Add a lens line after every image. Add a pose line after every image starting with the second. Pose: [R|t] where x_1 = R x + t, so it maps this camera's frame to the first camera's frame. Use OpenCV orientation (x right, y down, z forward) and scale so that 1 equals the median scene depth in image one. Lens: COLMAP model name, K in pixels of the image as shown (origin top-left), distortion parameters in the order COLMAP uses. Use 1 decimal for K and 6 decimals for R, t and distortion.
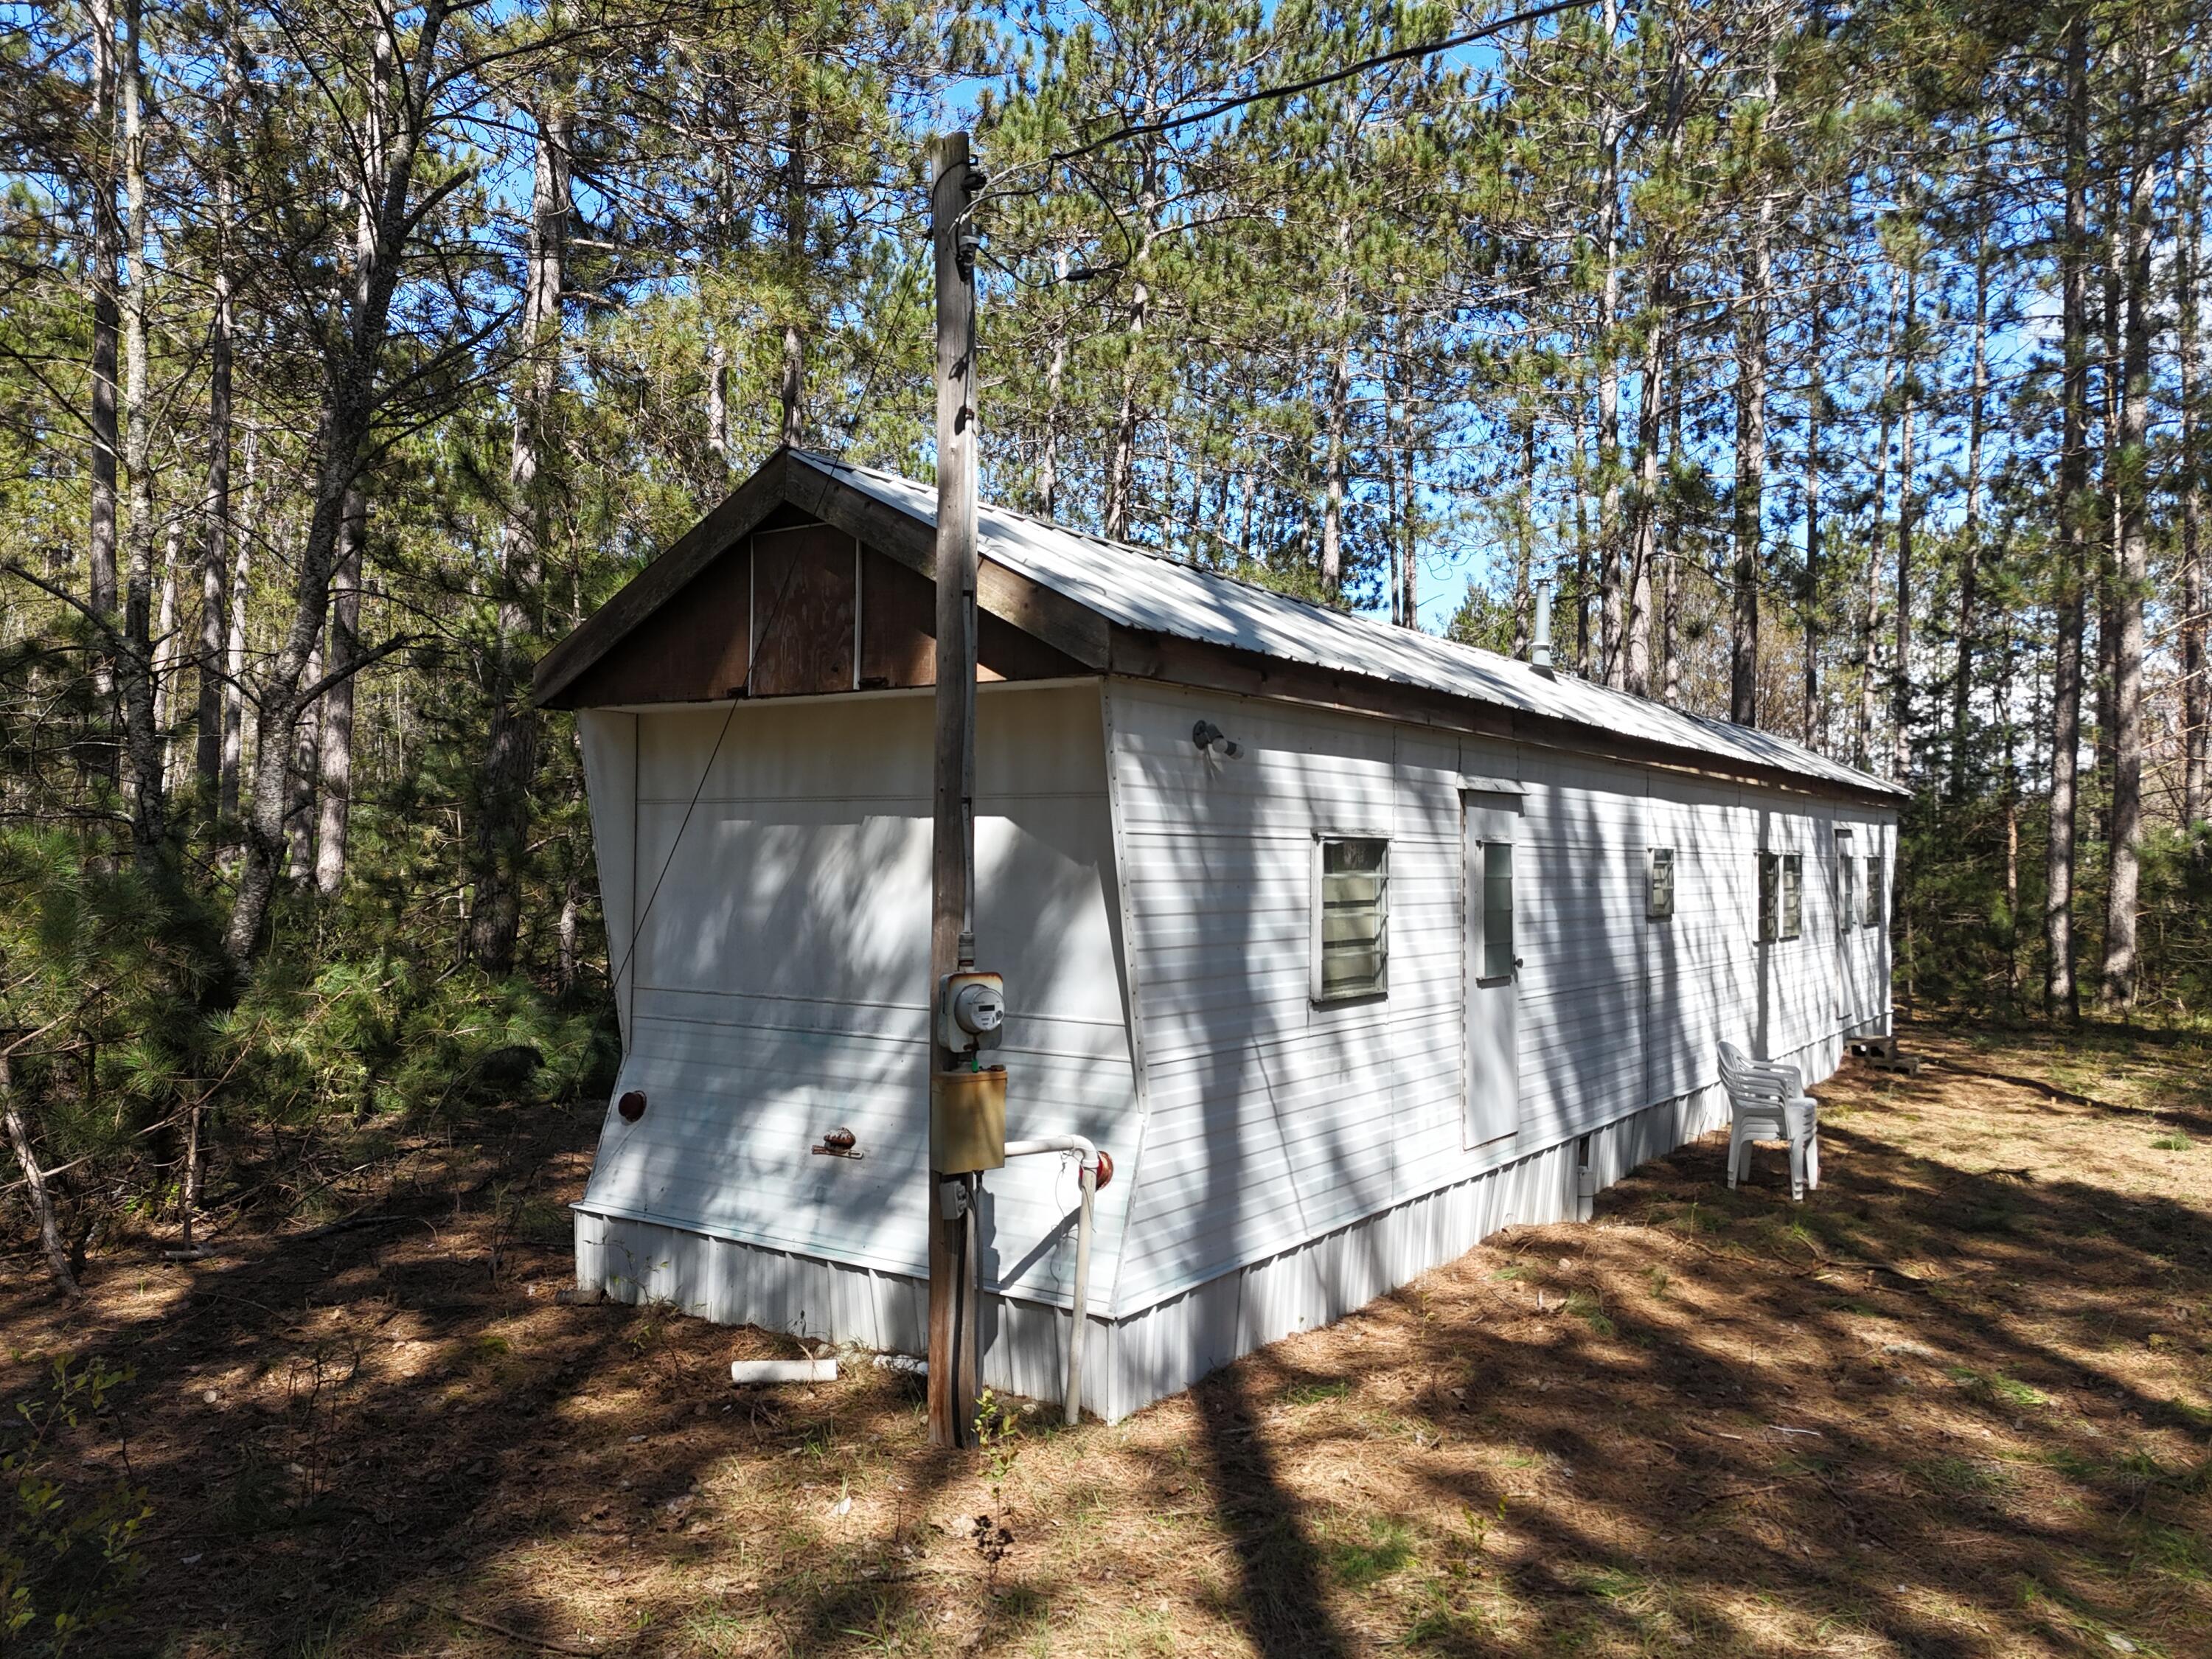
lens RADIAL K [[1629.1, 0, 1106.0], [0, 1629.1, 829.5], [0, 0, 1]] dist [0.104892, -0.119684]
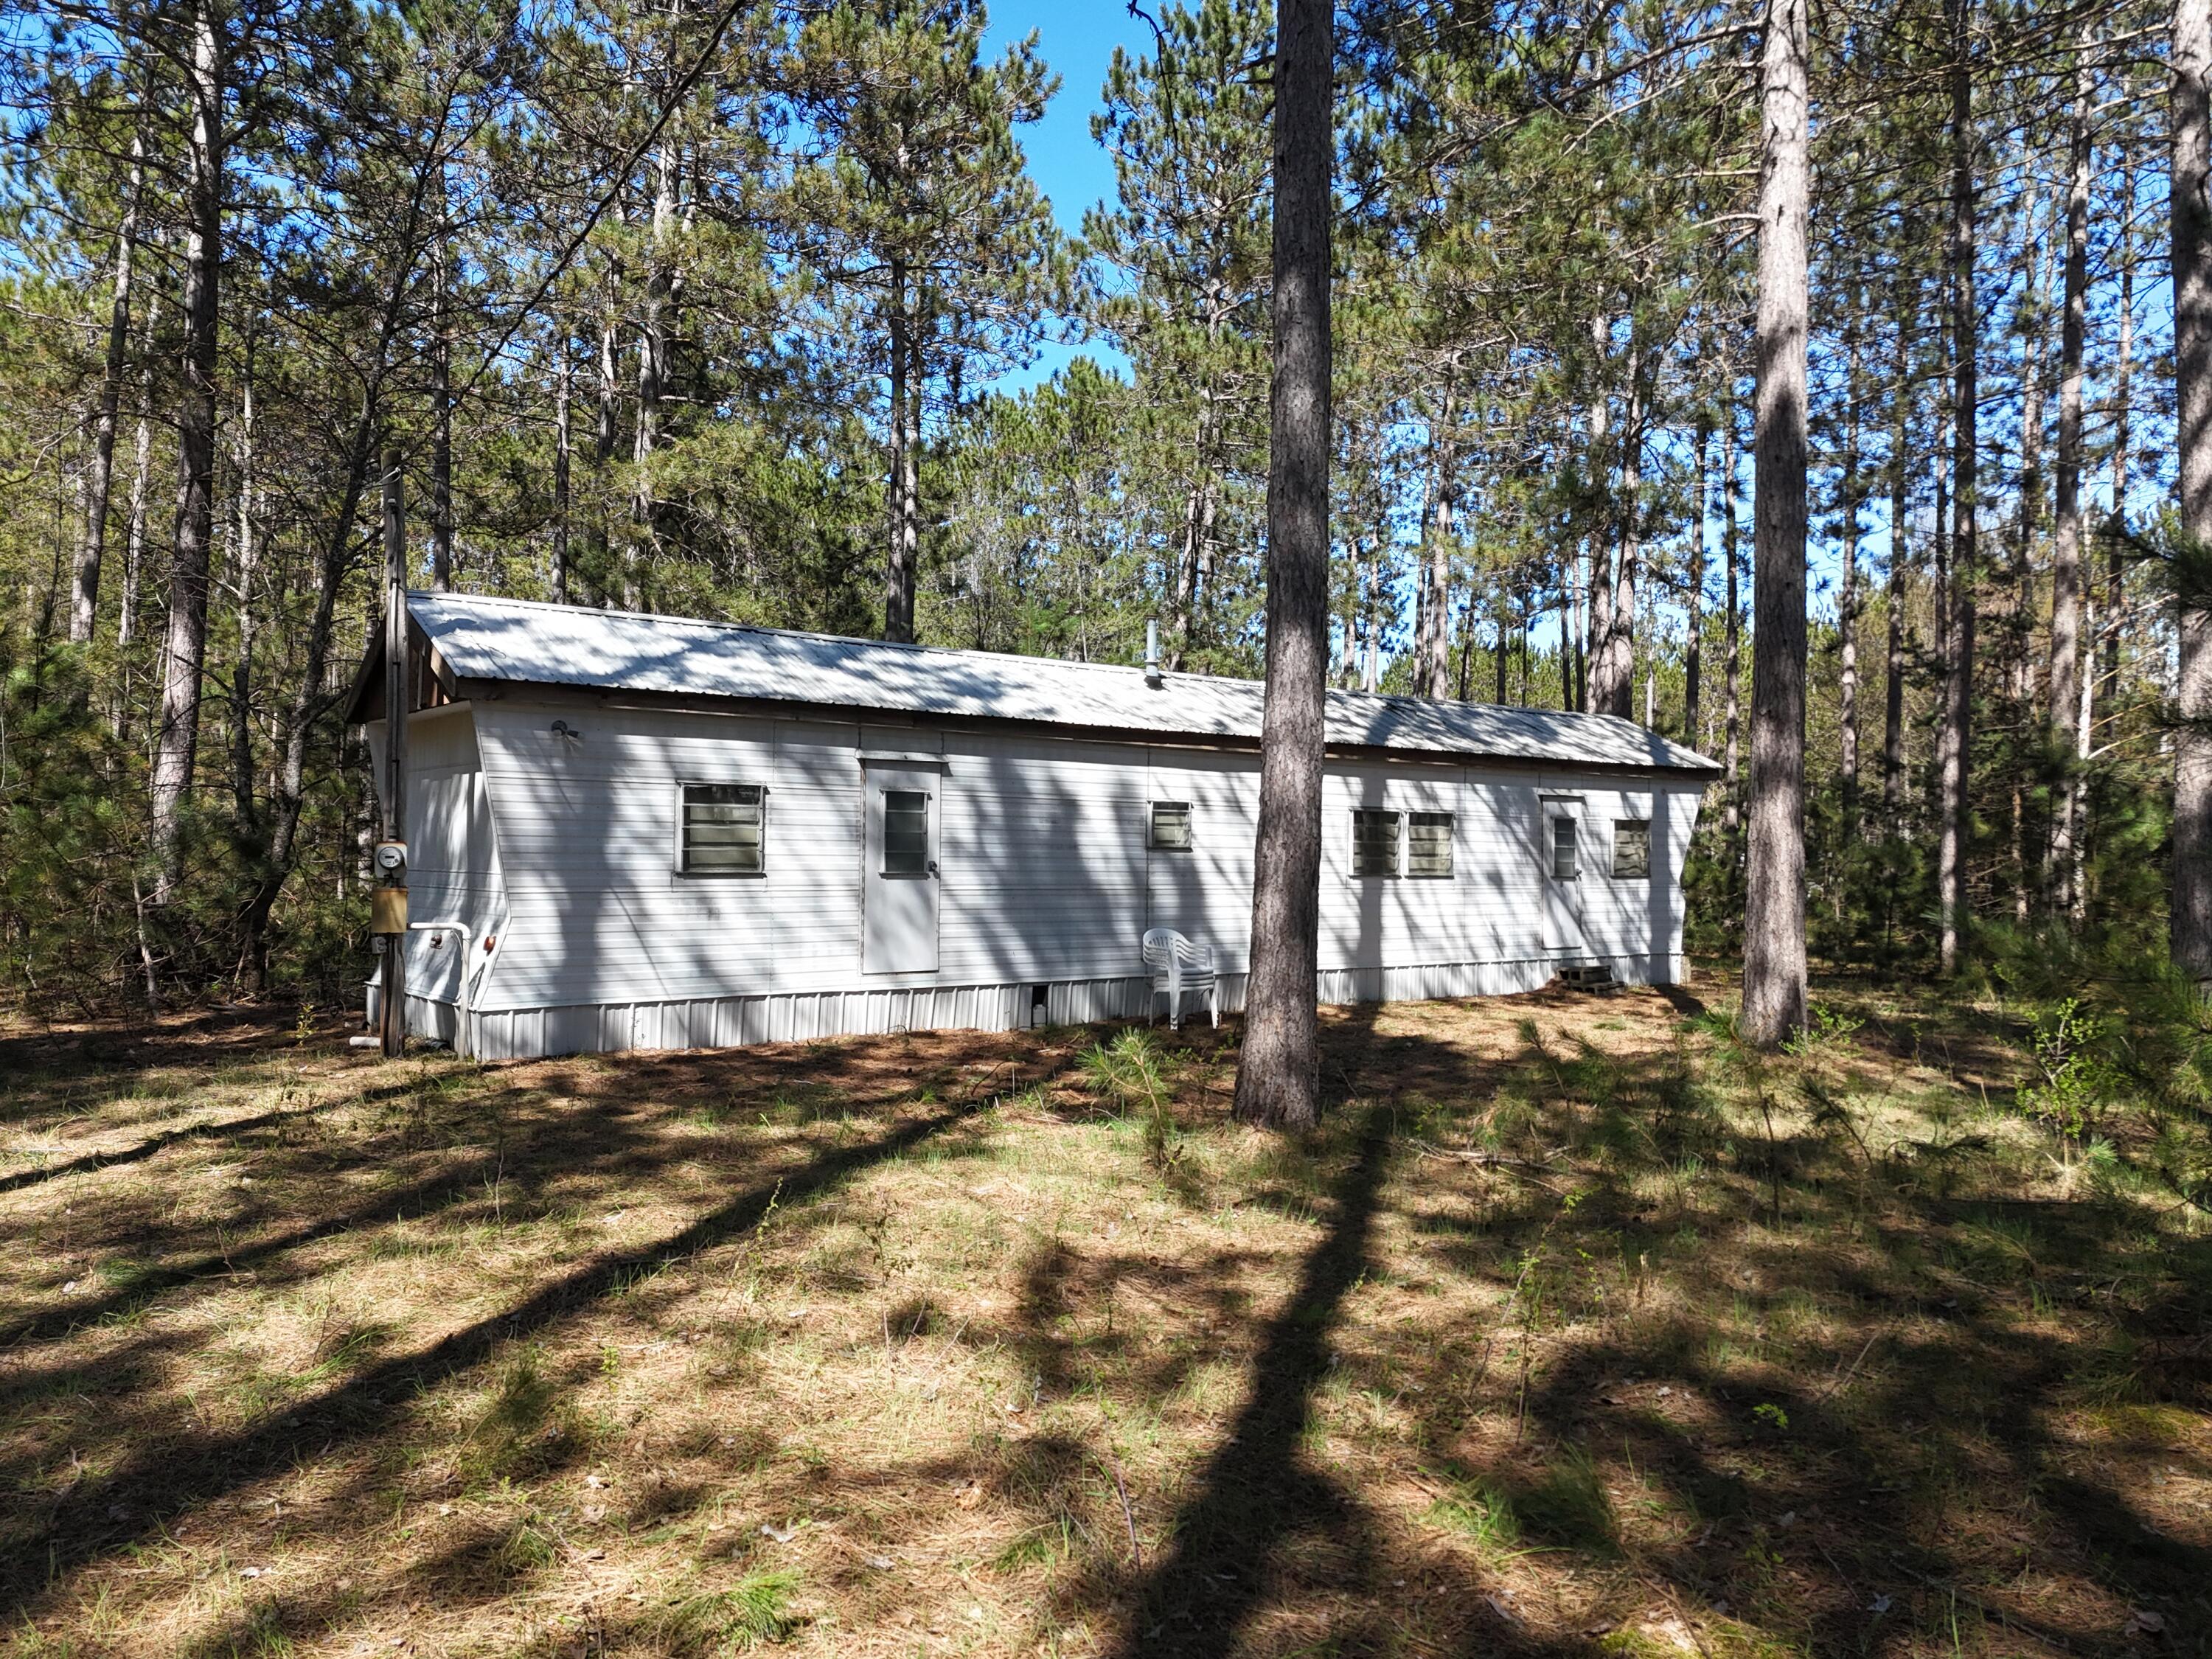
lens RADIAL K [[1629.1, 0, 1106.0], [0, 1629.1, 829.5], [0, 0, 1]] dist [0.104892, -0.119684]
pose [[0.954769, -0.006234, -0.297285, 0.956136], [0.005173, 0.999977, -0.004357, 0.056572], [0.297305, 0.002622, 0.954779, -0.518948]]
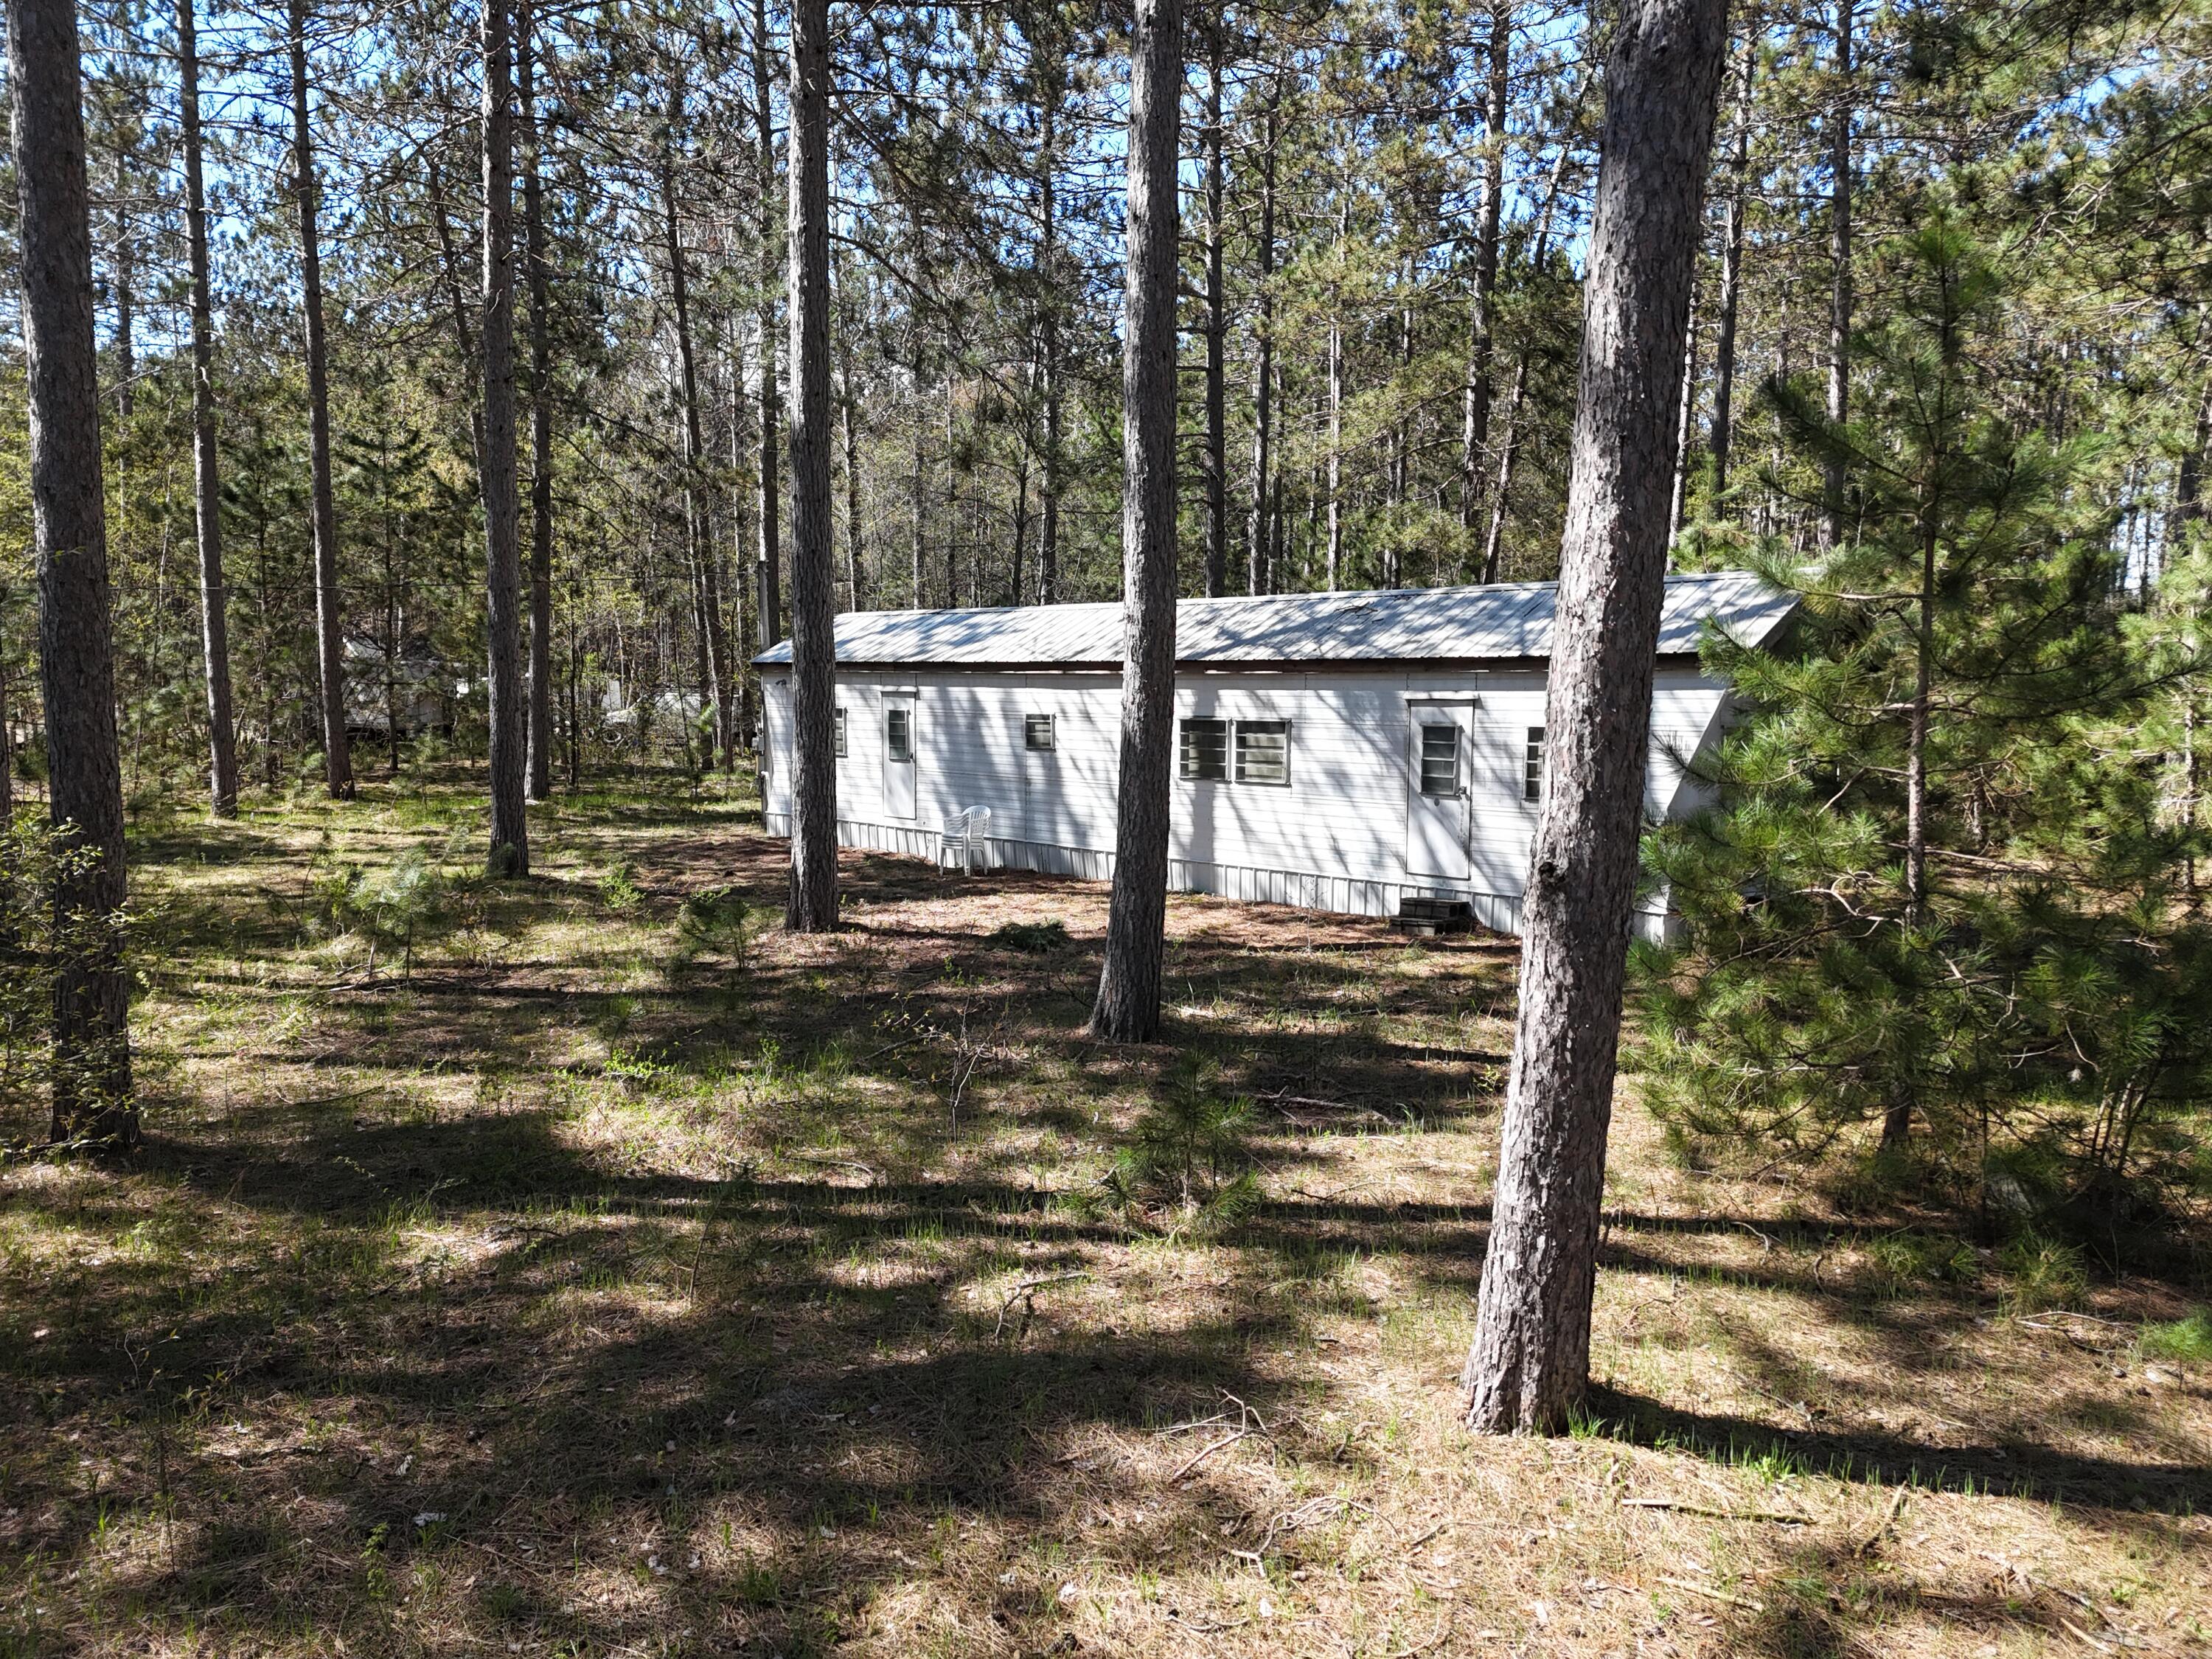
lens RADIAL K [[1629.1, 0, 1106.0], [0, 1629.1, 829.5], [0, 0, 1]] dist [0.104892, -0.119684]
pose [[-0.199407, 0.051797, -0.978547, 2.978065], [-0.012325, 0.998390, 0.055359, 0.054635], [0.979839, 0.023099, -0.198448, 1.963887]]
